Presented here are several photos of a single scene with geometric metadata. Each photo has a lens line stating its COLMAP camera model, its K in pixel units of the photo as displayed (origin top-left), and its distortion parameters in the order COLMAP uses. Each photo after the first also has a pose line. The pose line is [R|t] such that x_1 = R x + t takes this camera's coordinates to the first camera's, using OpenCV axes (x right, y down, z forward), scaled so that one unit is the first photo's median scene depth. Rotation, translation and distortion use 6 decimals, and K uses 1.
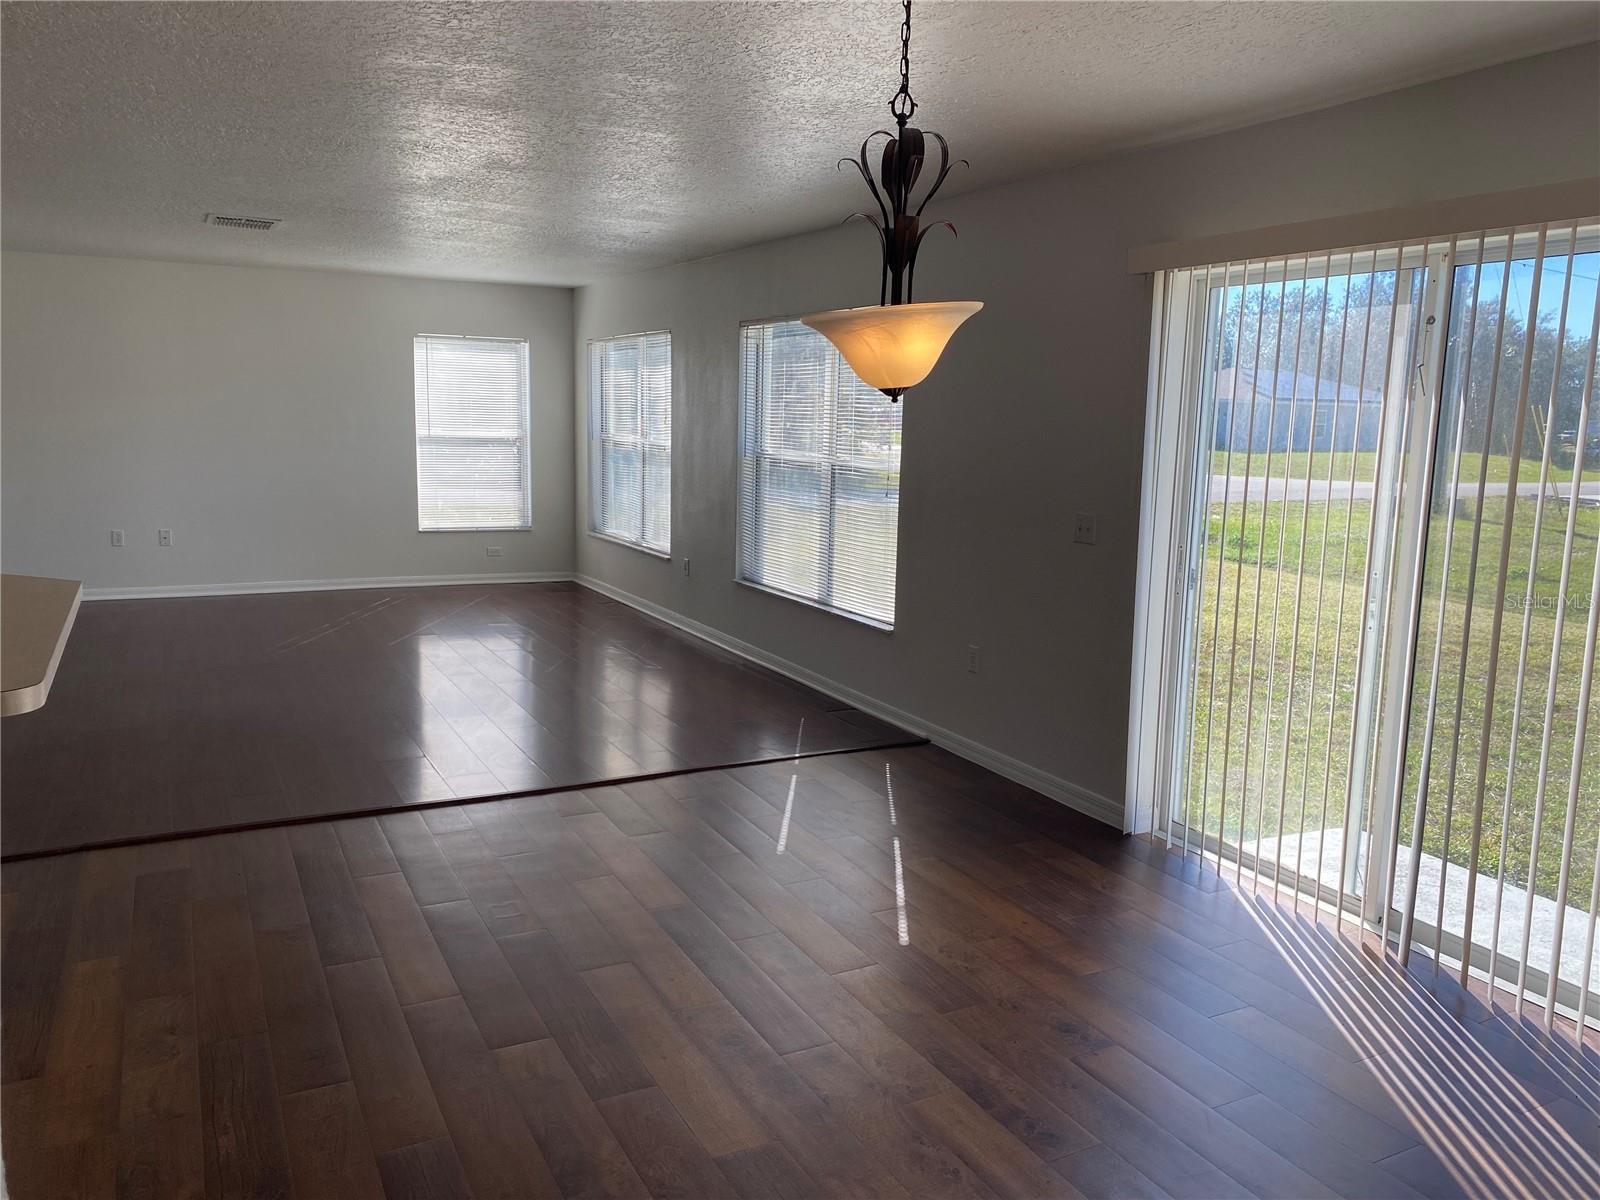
lens RADIAL K [[1228.8, 0, 794.3], [0, 1228.8, 595.0], [0, 0, 1]] dist [0.054396, -0.060069]
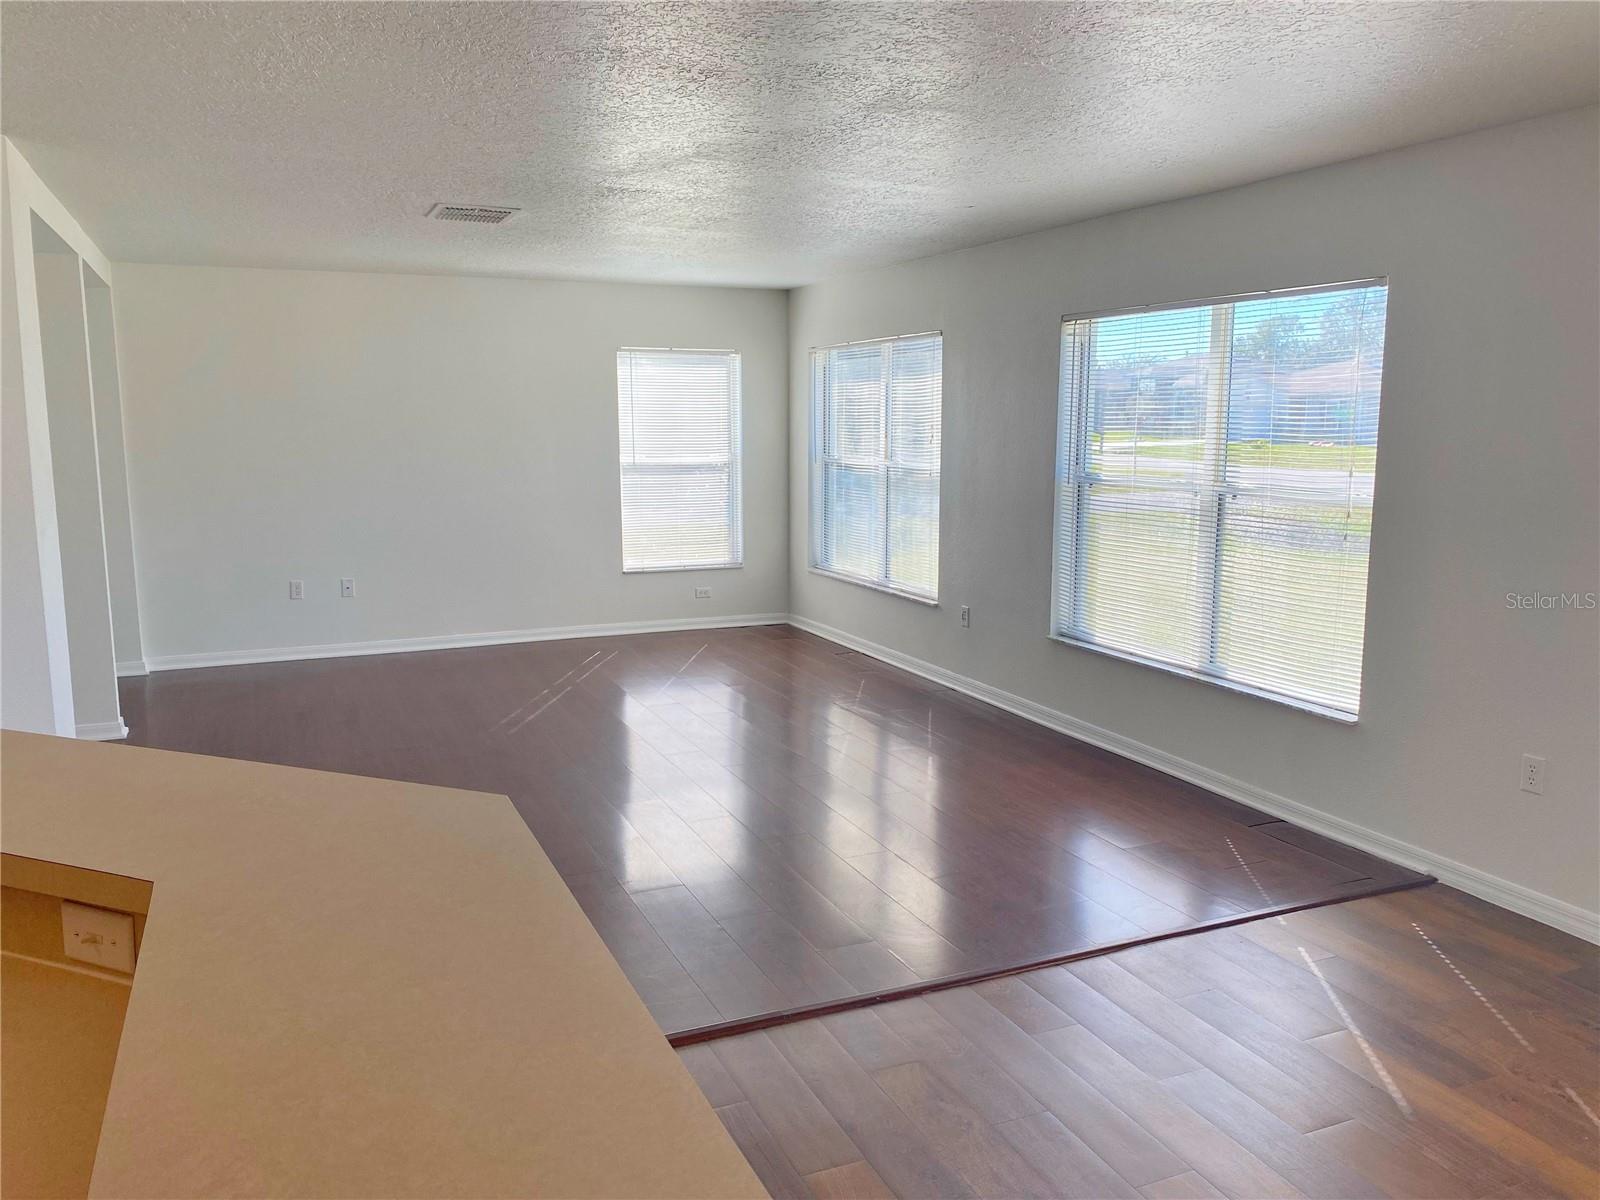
lens RADIAL K [[1228.8, 0, 806.5], [0, 1228.8, 602.3], [0, 0, 1]] dist [0.054396, -0.060069]
pose [[0.997630, -0.017483, -0.066556, -0.120603], [0.017524, 0.999846, 0.000038, -0.029410], [0.066545, -0.001205, 0.997783, 0.142014]]
